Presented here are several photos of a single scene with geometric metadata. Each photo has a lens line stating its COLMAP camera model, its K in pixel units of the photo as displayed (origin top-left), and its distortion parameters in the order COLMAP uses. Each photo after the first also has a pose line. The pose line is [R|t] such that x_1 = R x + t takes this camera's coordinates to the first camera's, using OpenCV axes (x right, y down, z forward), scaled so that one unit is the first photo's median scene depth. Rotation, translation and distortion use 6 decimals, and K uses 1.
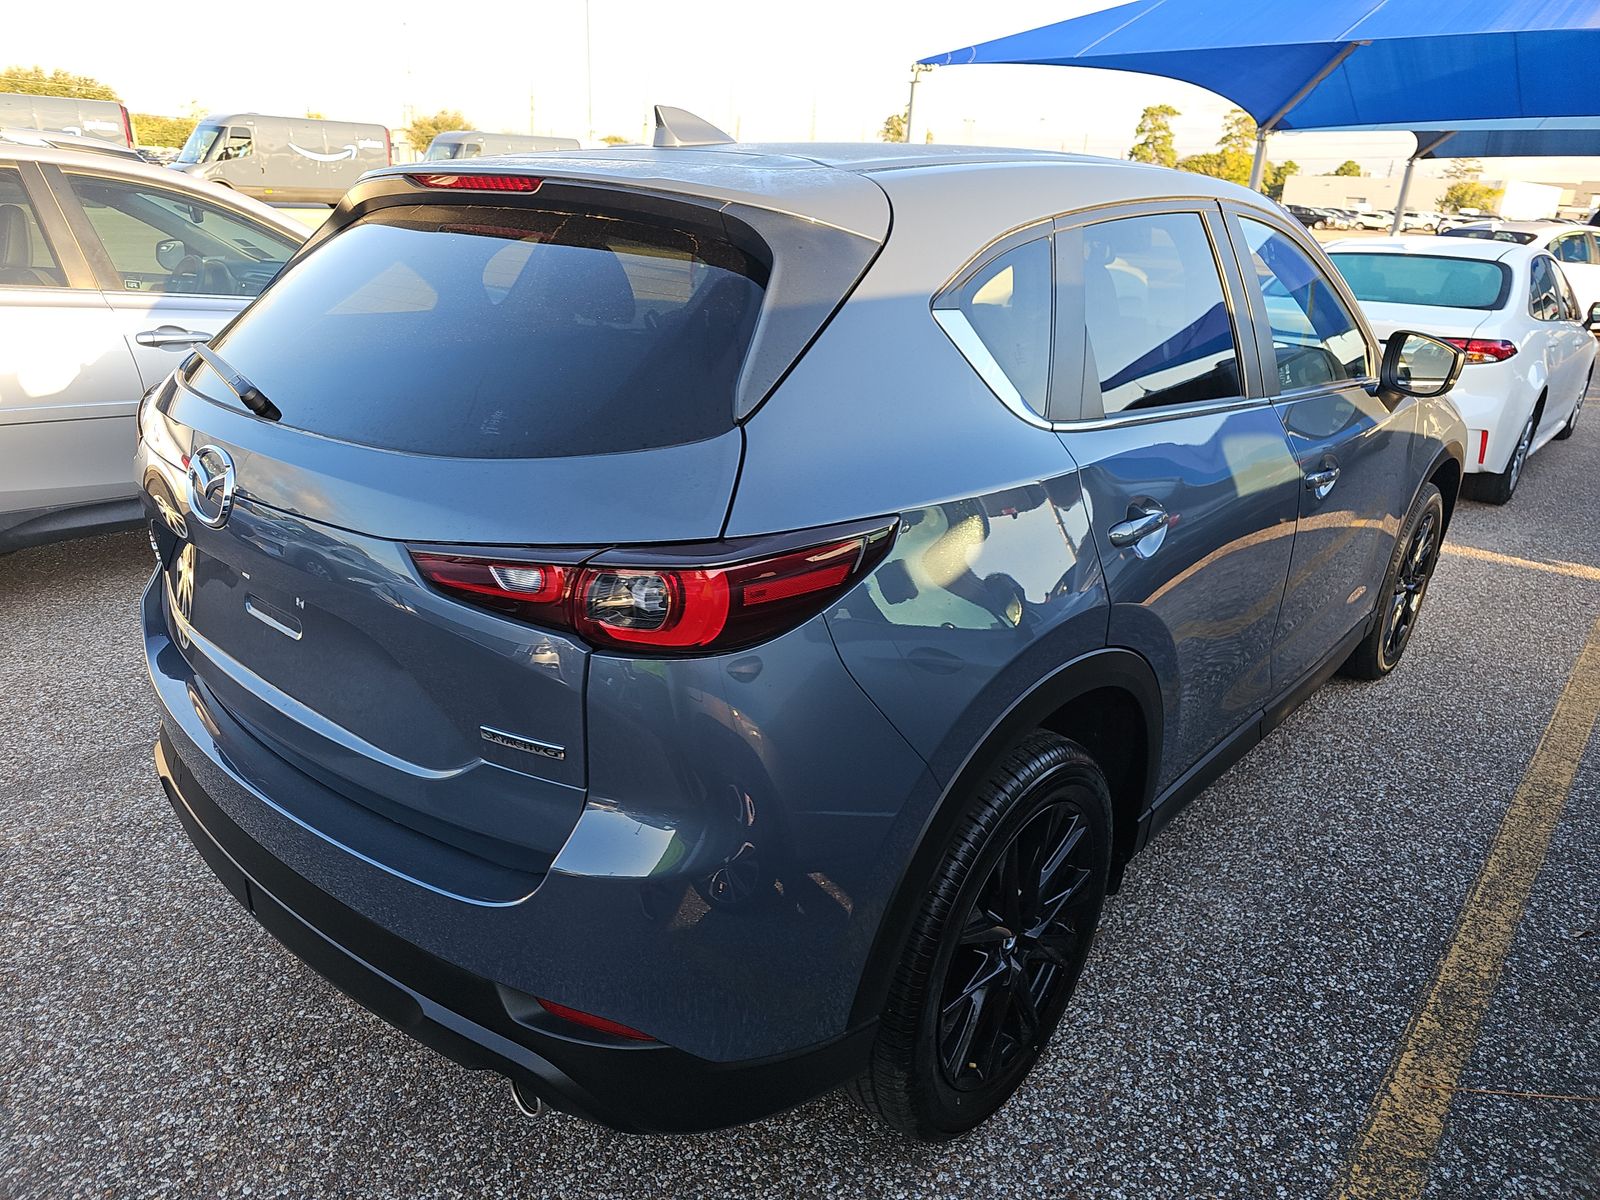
lens RADIAL K [[1070.2, 0, 790.5], [0, 1070.2, 603.7], [0, 0, 1]] dist [0.033936, -0.024517]
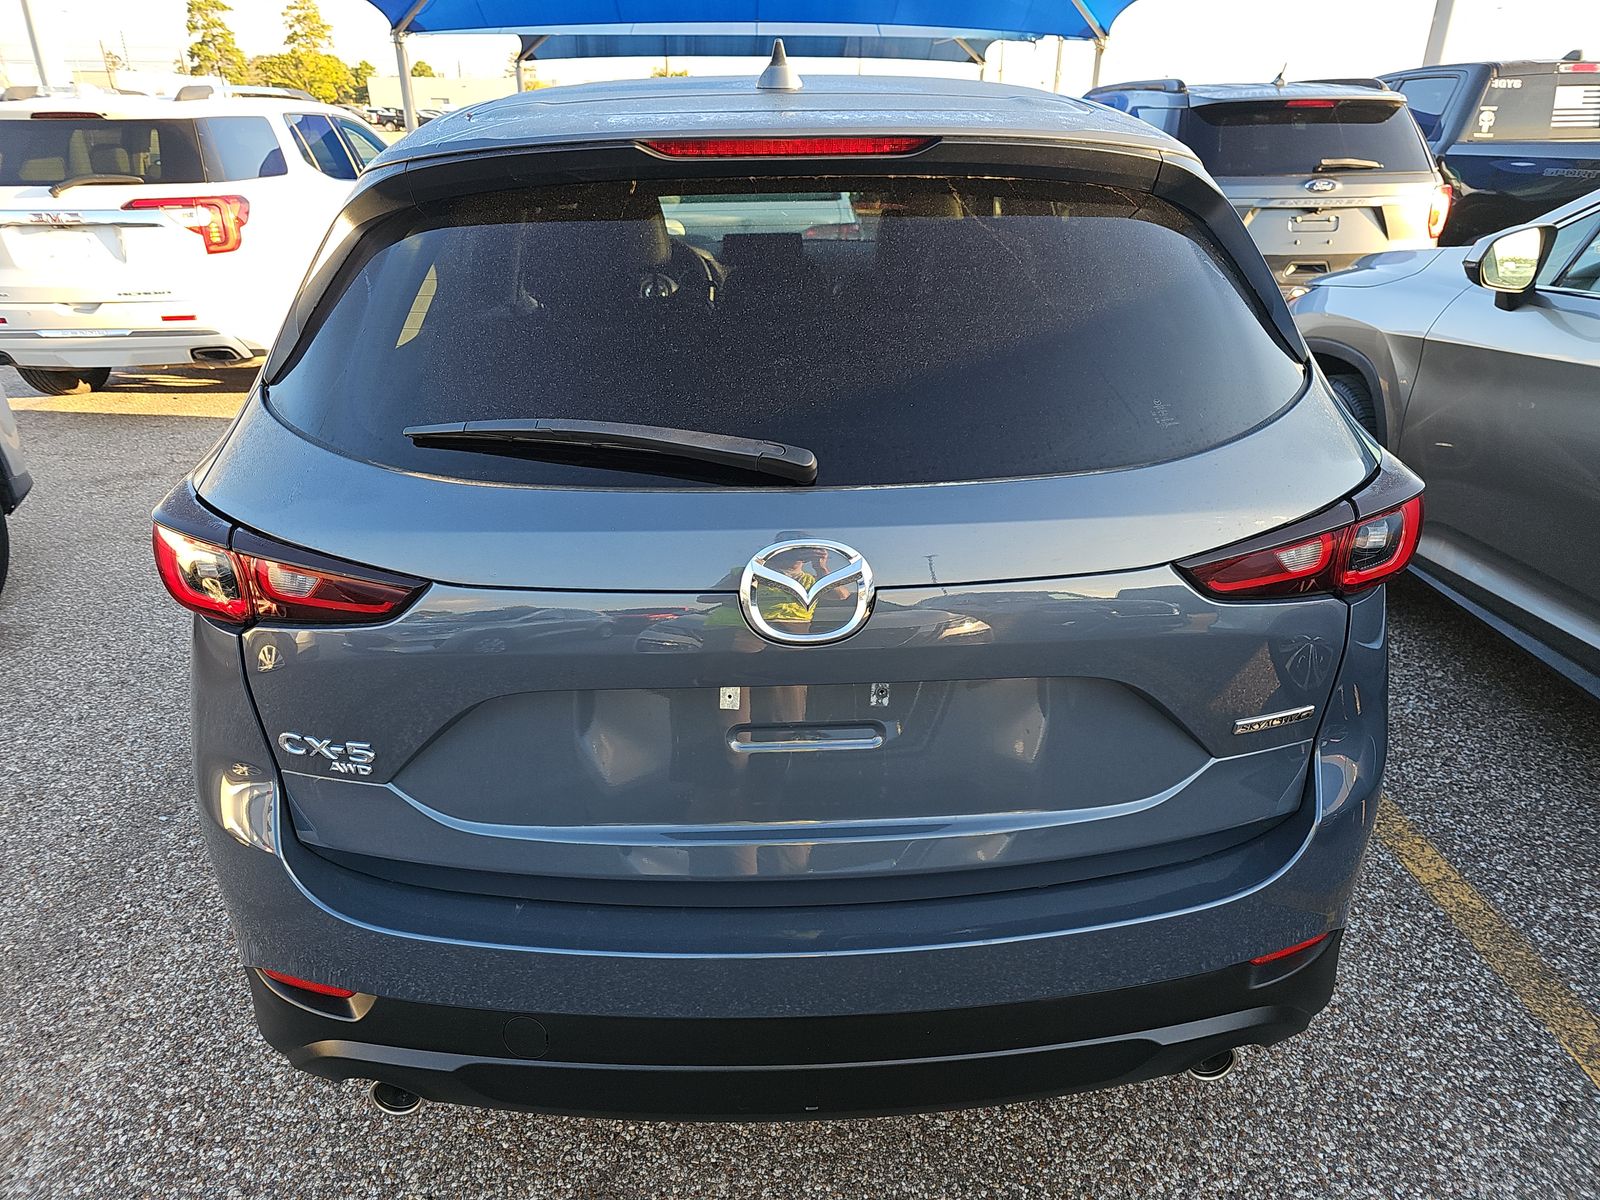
lens RADIAL K [[1070.2, 0, 790.5], [0, 1070.2, 603.7], [0, 0, 1]] dist [0.033936, -0.024517]
pose [[0.721281, -0.321353, 0.613585, -0.059917], [0.273648, 0.946002, 0.173772, -0.013977], [-0.636295, 0.042567, 0.770271, 0.026672]]
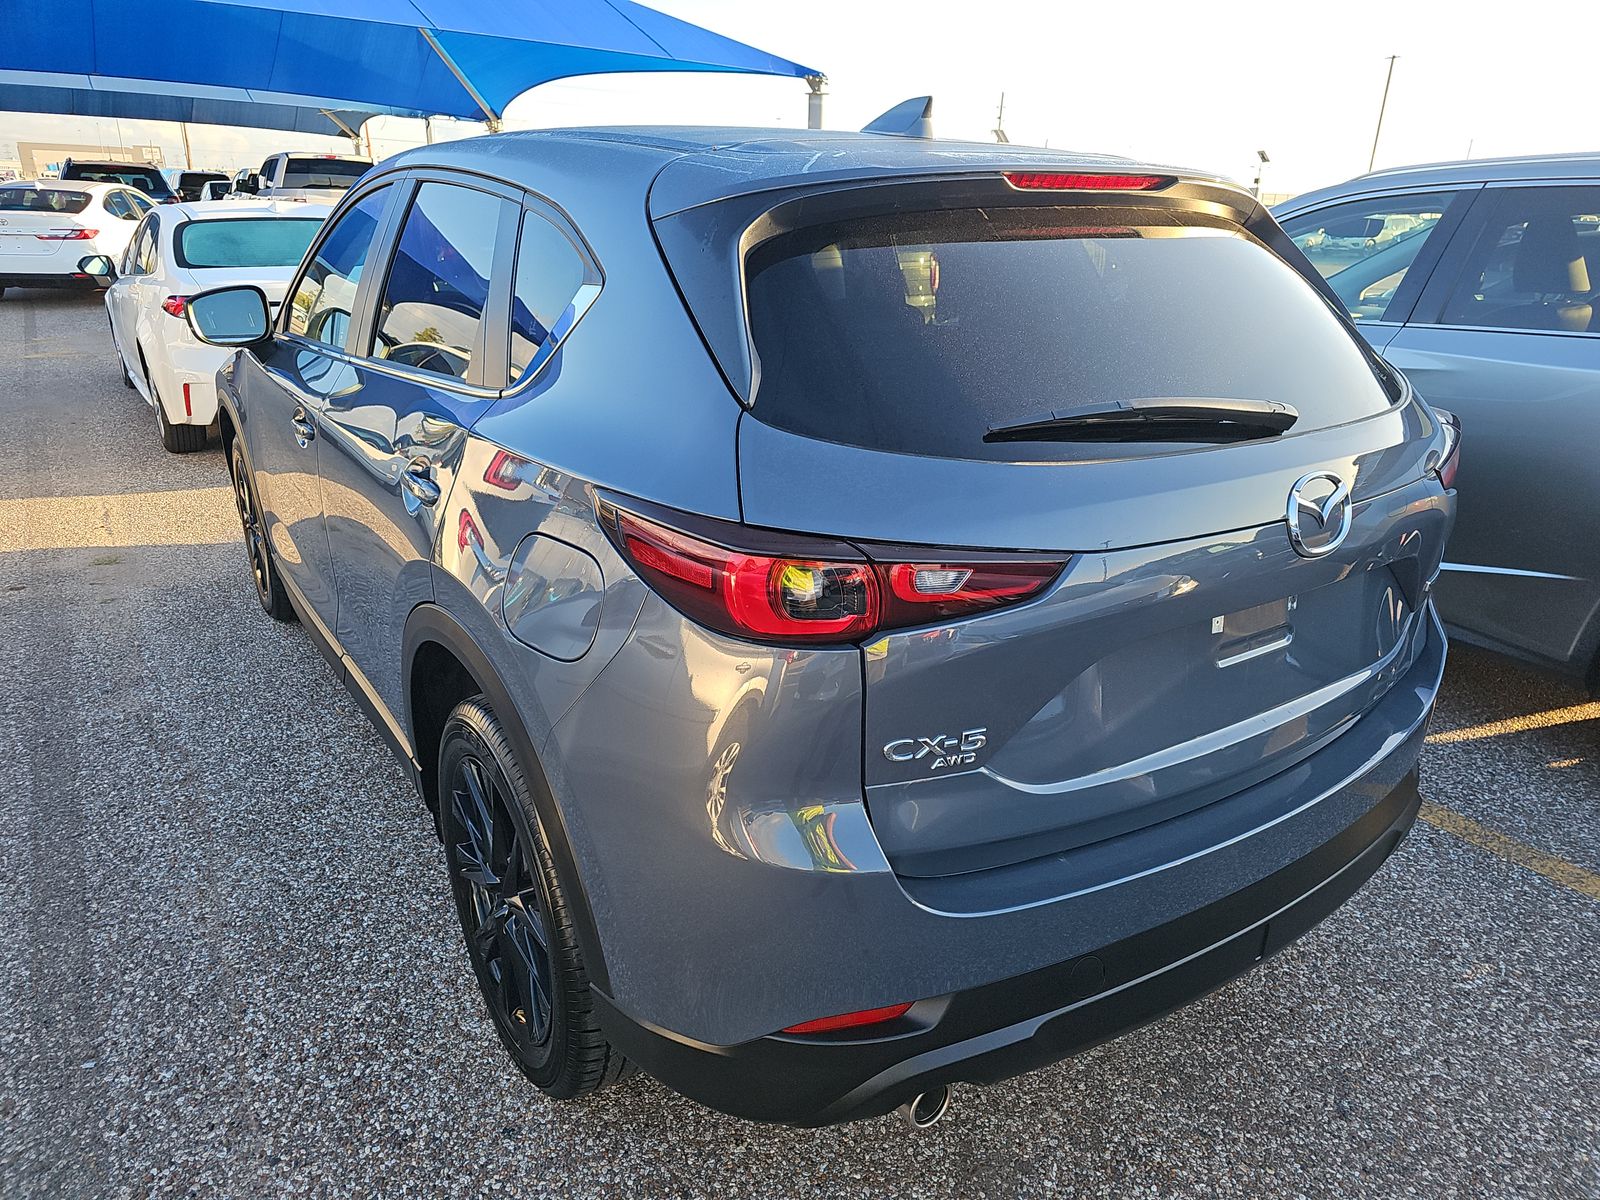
lens RADIAL K [[1070.2, 0, 790.5], [0, 1070.2, 603.7], [0, 0, 1]] dist [0.033936, -0.024517]
pose [[0.243865, -0.367252, 0.897583, -0.091703], [0.331120, 0.901439, 0.278867, -0.027378], [-0.911531, 0.229202, 0.341434, 0.067032]]
